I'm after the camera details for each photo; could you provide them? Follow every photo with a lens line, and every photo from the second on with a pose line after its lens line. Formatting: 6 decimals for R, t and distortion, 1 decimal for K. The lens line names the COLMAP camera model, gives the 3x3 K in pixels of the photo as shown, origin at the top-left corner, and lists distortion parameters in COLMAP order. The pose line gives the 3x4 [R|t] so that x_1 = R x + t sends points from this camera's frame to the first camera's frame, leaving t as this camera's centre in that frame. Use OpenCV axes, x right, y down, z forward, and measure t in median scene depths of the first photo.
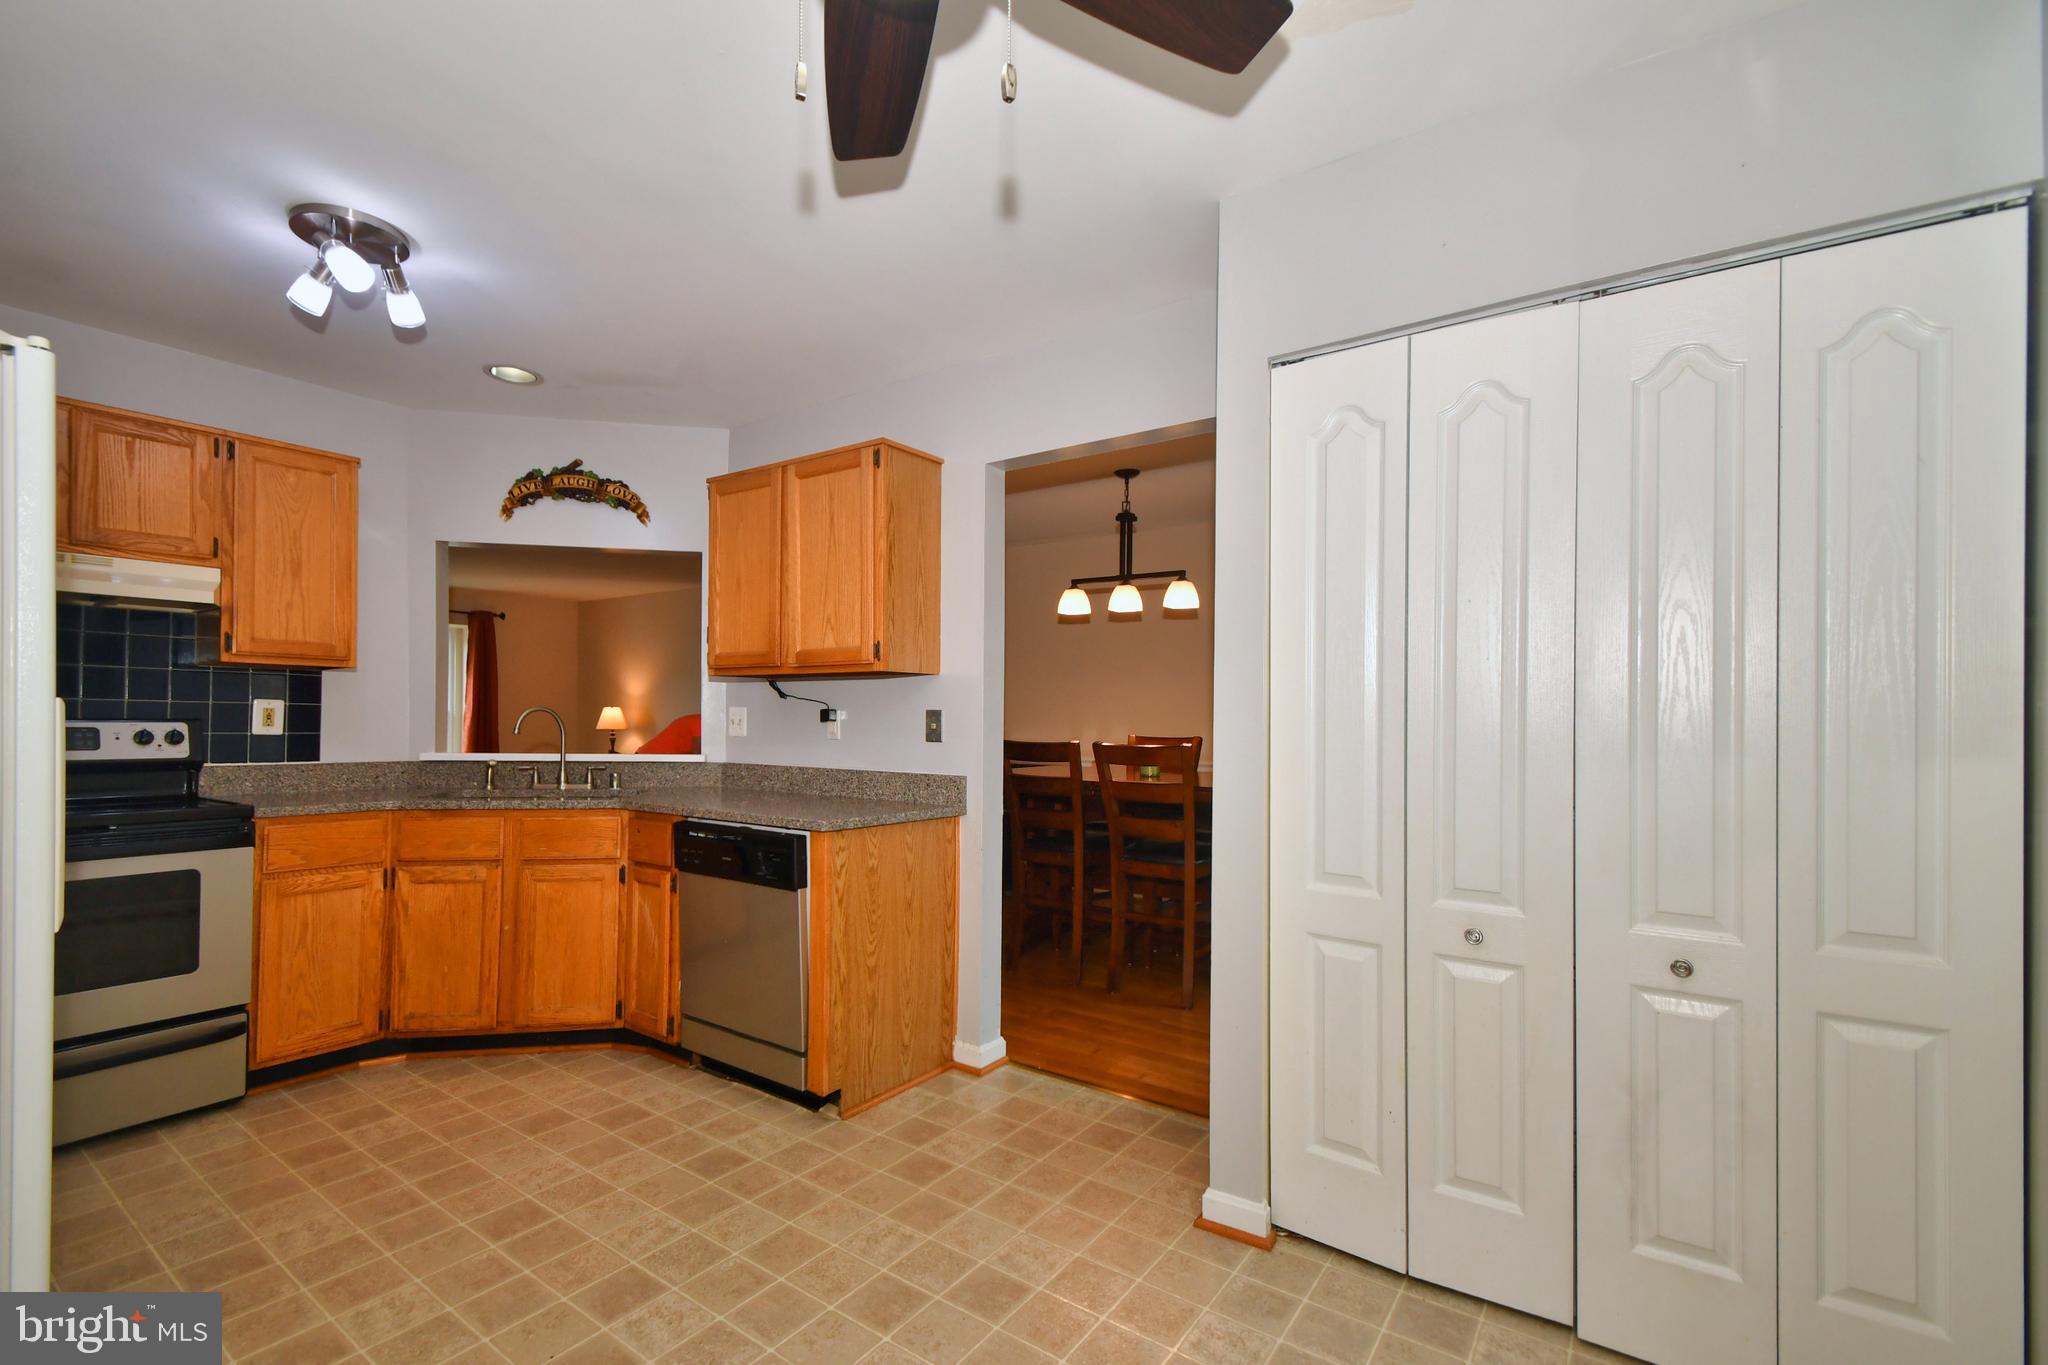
lens RADIAL K [[898.3, 0, 1007.5], [0, 898.3, 713.8], [0, 0, 1]] dist [0.035316, -0.018012]
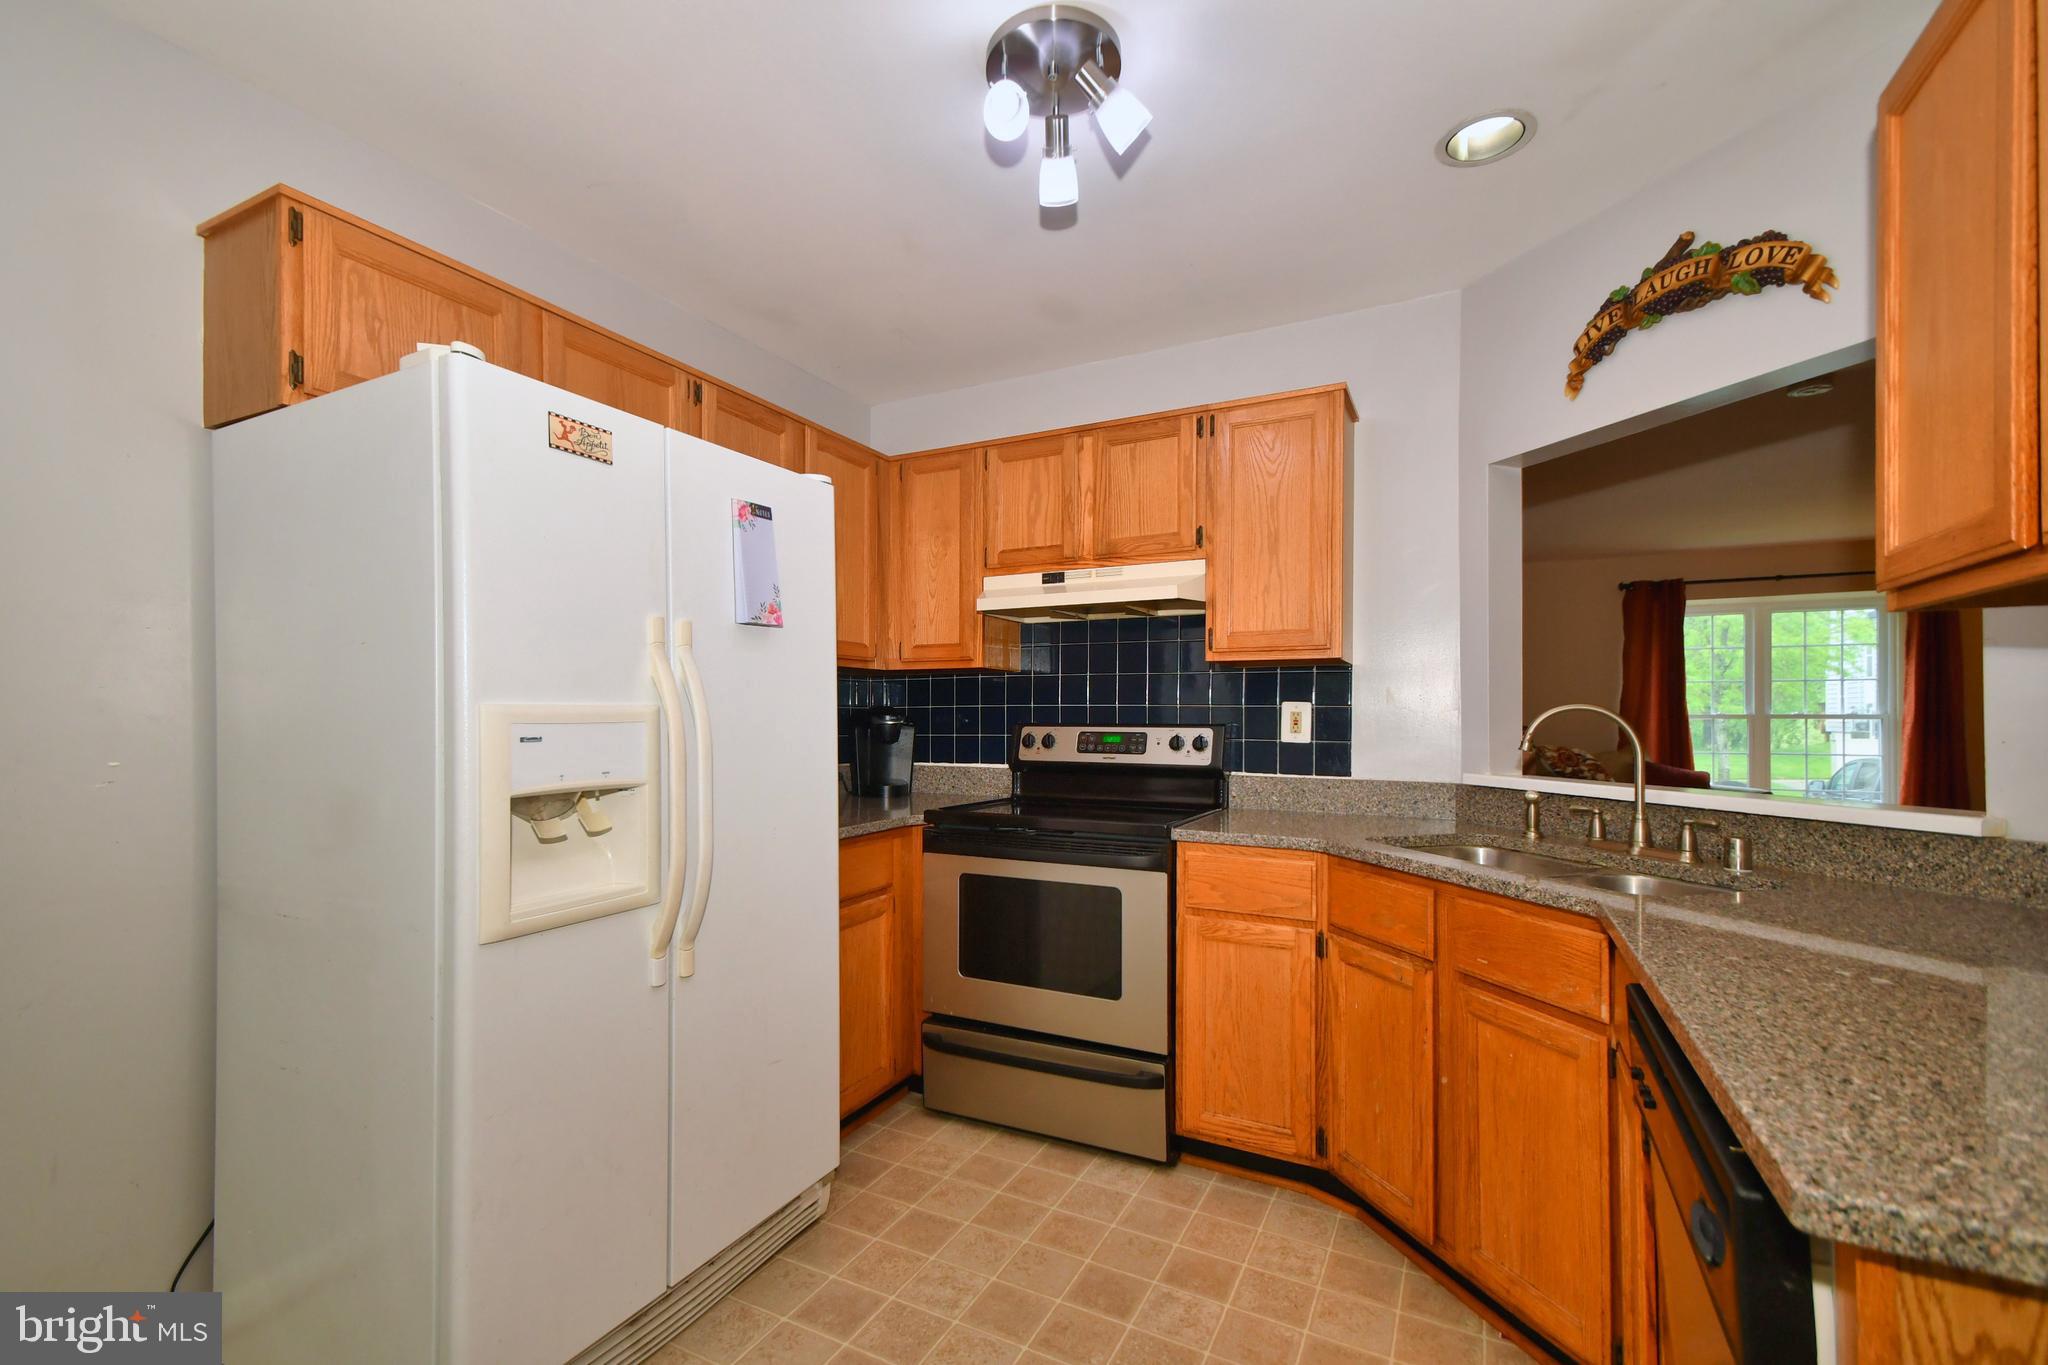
lens RADIAL K [[898.3, 0, 1007.5], [0, 898.3, 713.8], [0, 0, 1]] dist [0.035316, -0.018012]
pose [[0.133820, -0.009205, -0.990963, -0.002587], [0.005213, 0.999950, -0.008585, 0.001553], [0.990992, -0.004017, 0.133862, 0.659310]]
